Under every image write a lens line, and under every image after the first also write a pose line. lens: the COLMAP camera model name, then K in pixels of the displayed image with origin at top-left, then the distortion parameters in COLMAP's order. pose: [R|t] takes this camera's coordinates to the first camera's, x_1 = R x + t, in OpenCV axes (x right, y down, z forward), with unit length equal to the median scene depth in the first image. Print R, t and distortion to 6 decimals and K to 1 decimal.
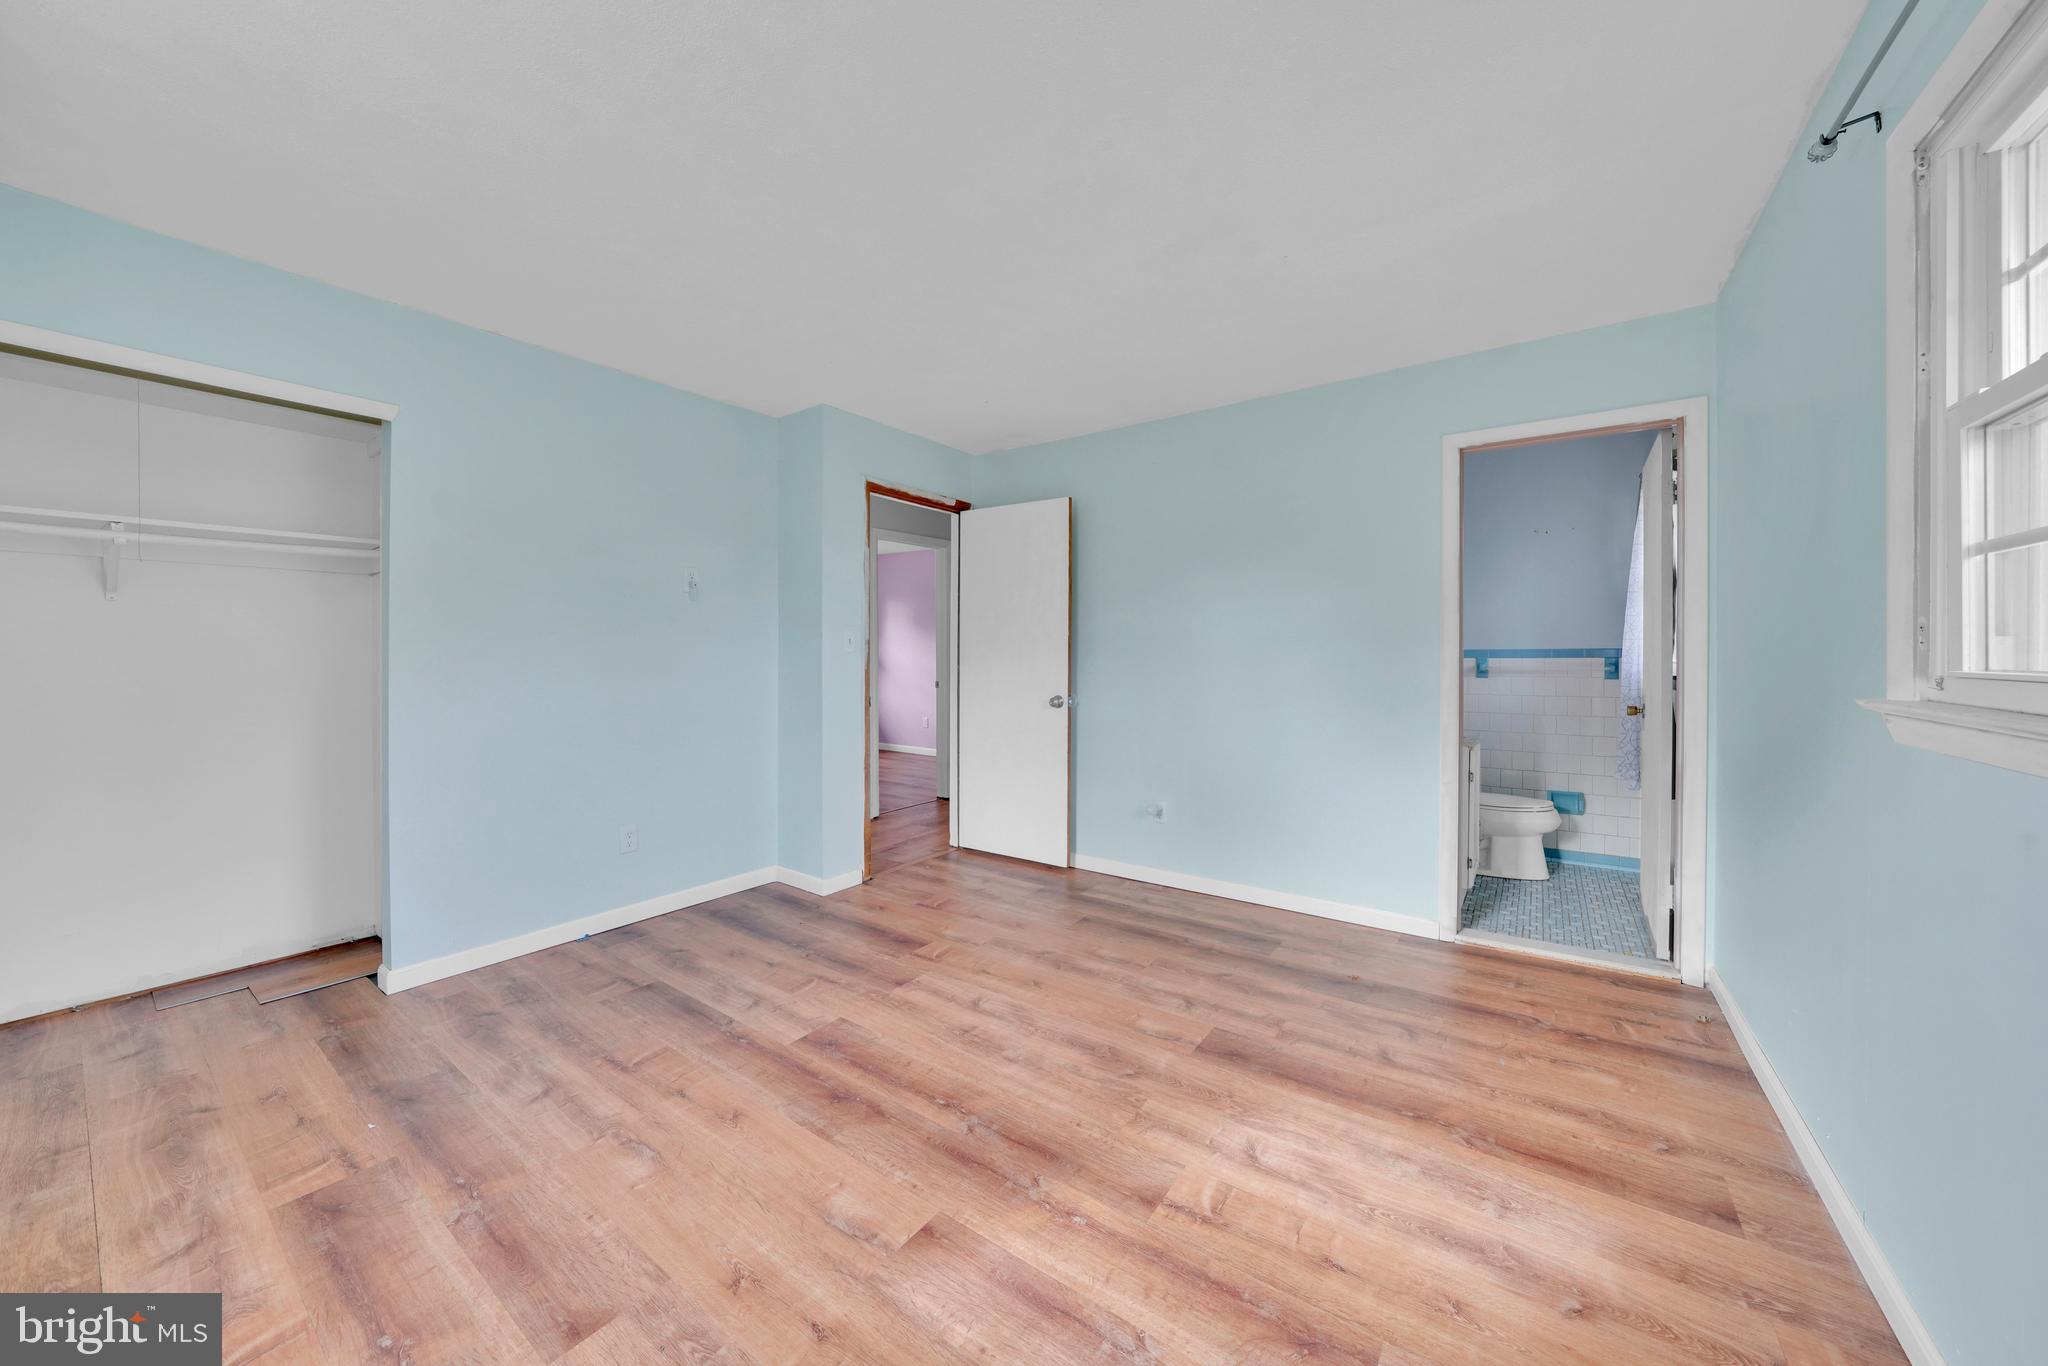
lens RADIAL K [[727.0, 0, 1015.7], [0, 727.0, 691.4], [0, 0, 1]] dist [-0.029309, 0.006447]
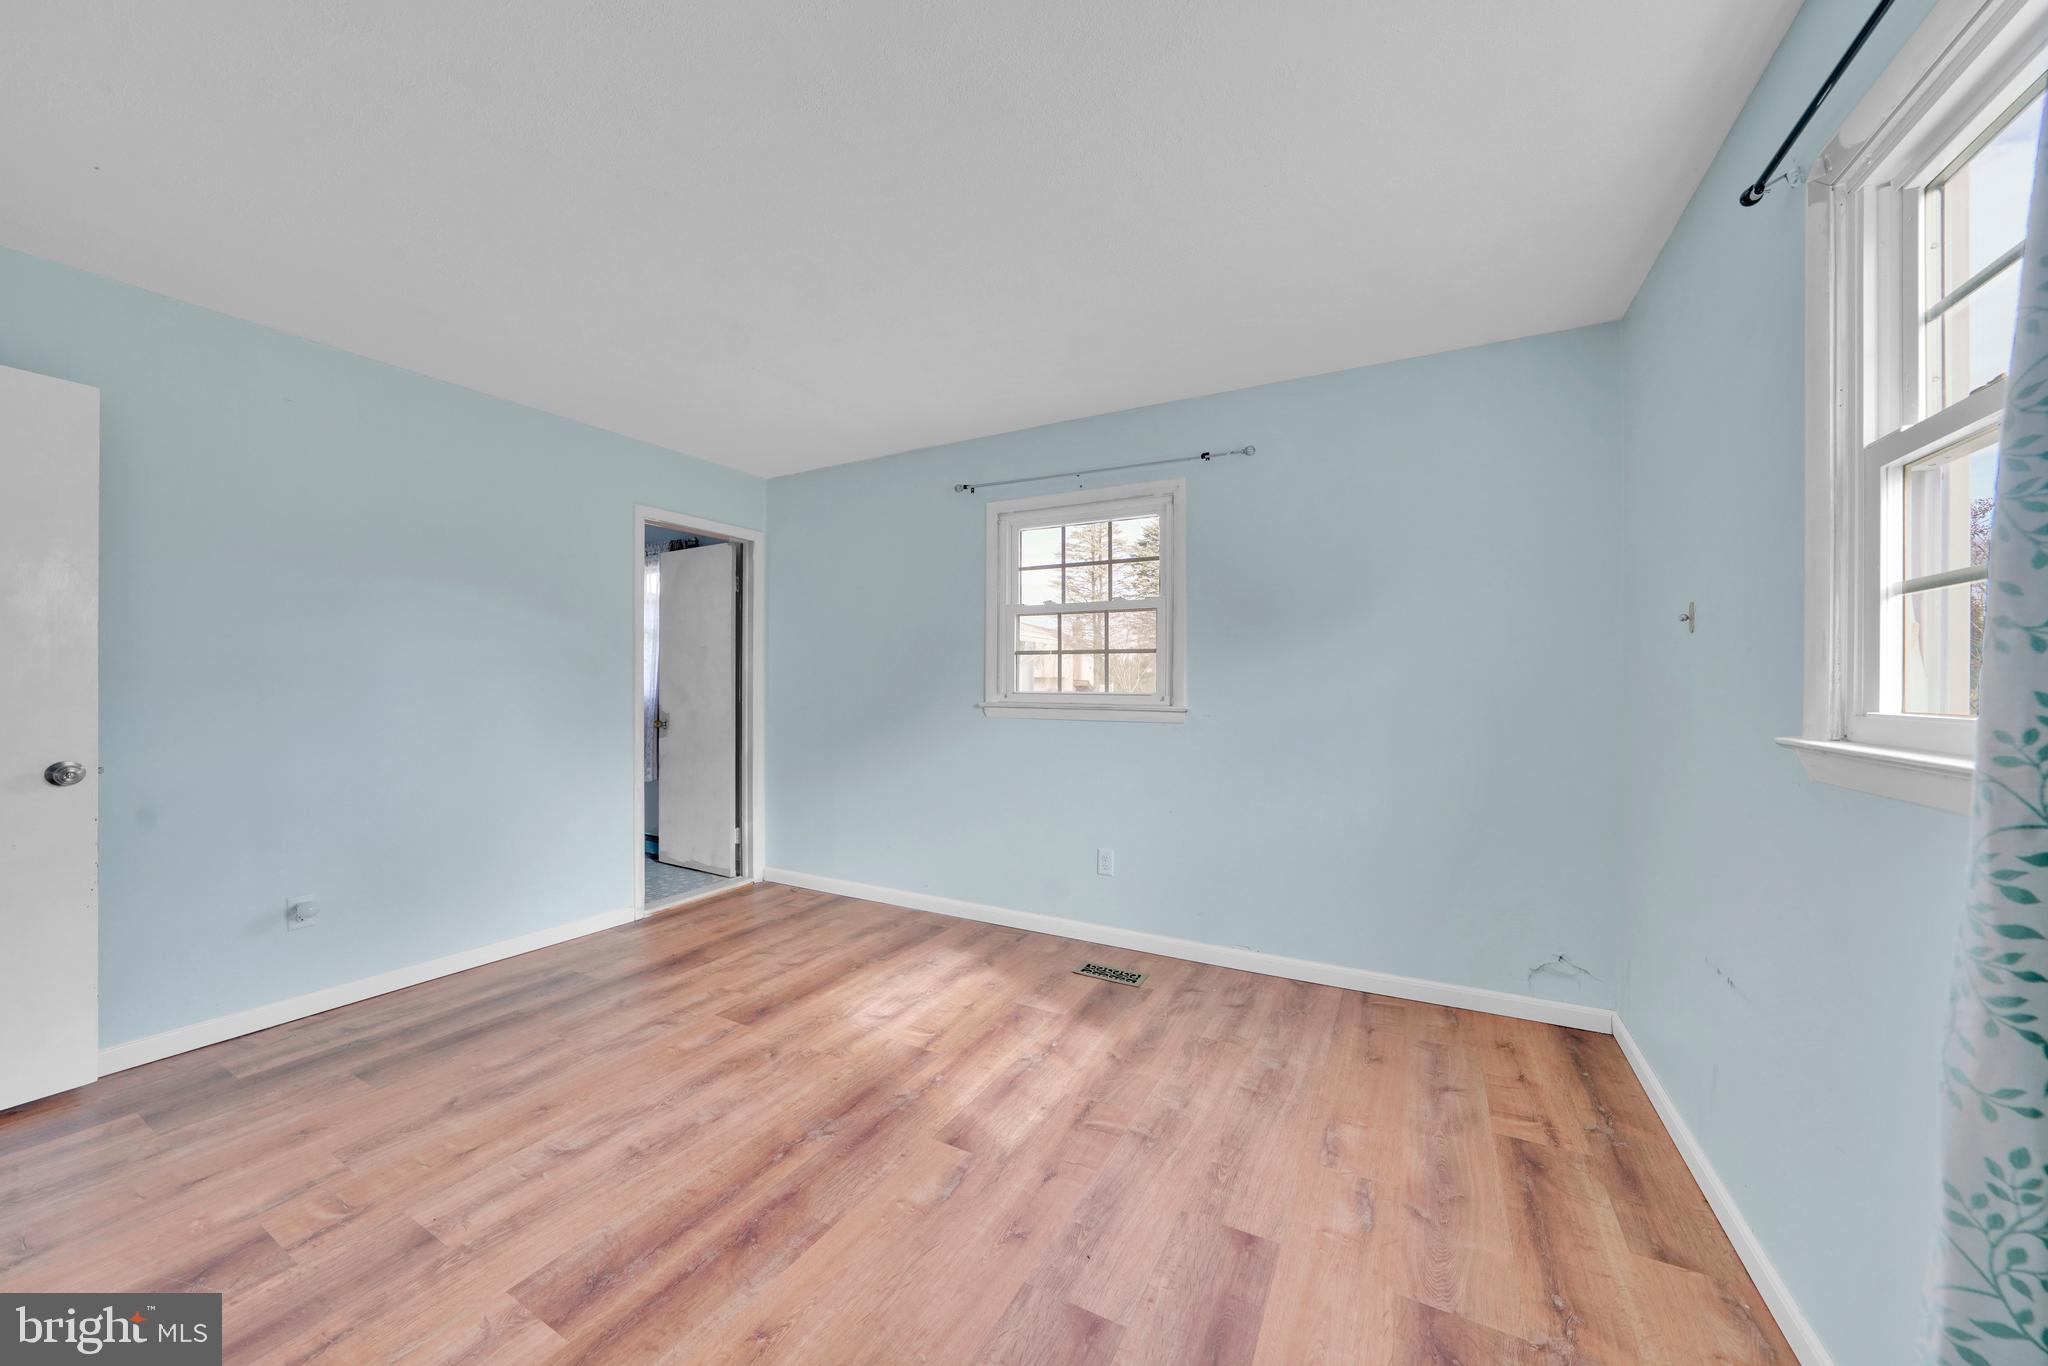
lens RADIAL K [[727.0, 0, 1015.7], [0, 727.0, 691.4], [0, 0, 1]] dist [-0.029309, 0.006447]
pose [[-0.122164, -0.007746, 0.992480, -0.957826], [0.045921, 0.998855, 0.013448, -0.035380], [-0.991447, 0.047218, -0.121668, 0.694264]]
